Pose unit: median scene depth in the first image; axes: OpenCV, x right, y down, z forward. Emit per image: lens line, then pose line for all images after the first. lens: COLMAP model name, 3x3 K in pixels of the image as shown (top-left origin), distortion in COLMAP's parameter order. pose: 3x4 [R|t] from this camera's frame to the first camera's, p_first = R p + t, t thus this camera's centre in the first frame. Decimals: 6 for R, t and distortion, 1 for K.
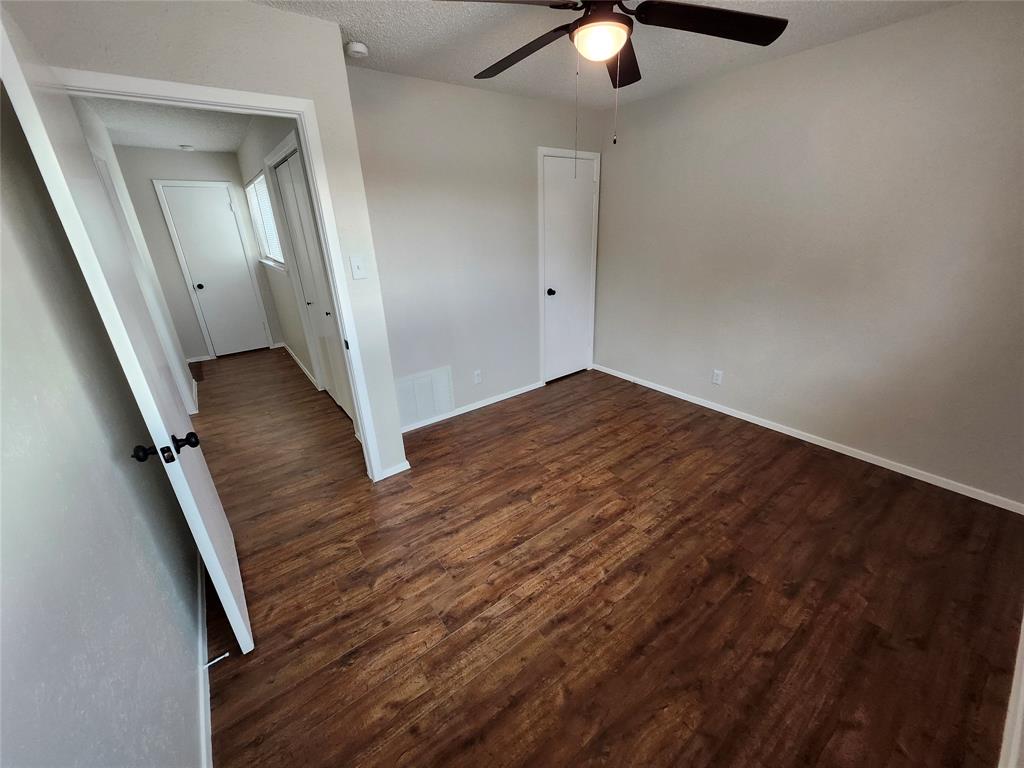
lens RADIAL K [[388.2, 0, 522.5], [0, 388.2, 384.3], [0, 0, 1]] dist [0.000560, -0.000067]
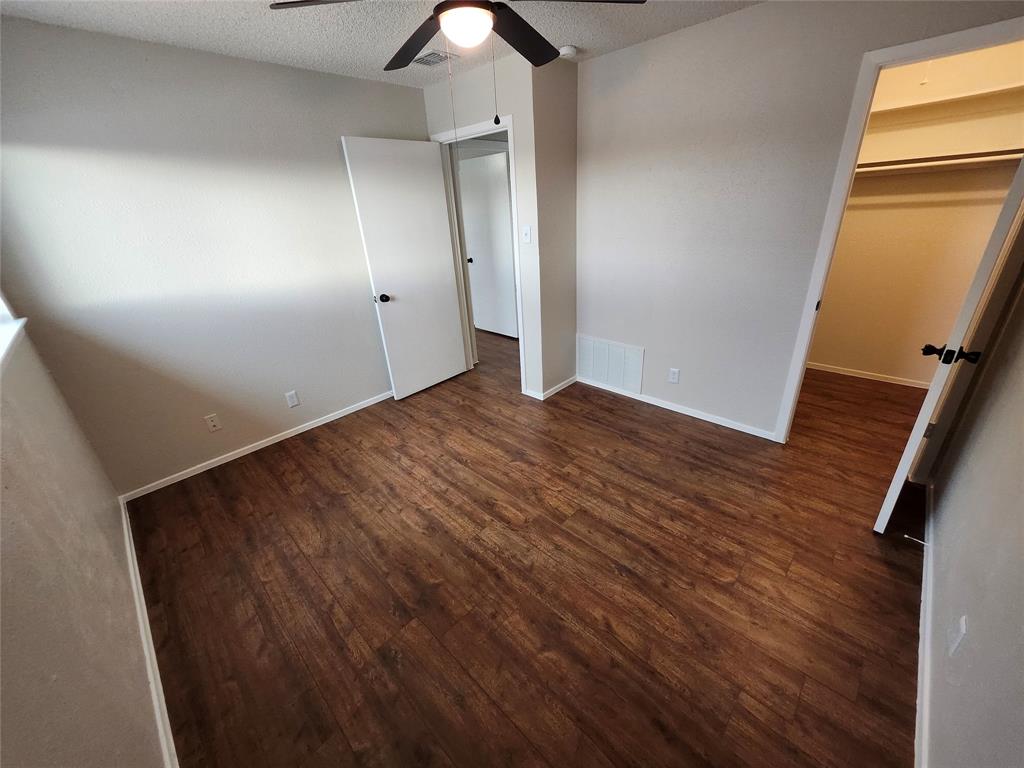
lens RADIAL K [[399.8, 0, 517.4], [0, 399.8, 377.3], [0, 0, 1]] dist [0.001723, 0.000004]
pose [[0.161300, 0.417330, -0.894325, 1.001313], [-0.338262, 0.874679, 0.347154, -0.328643], [0.927125, 0.246520, 0.282252, 0.677684]]
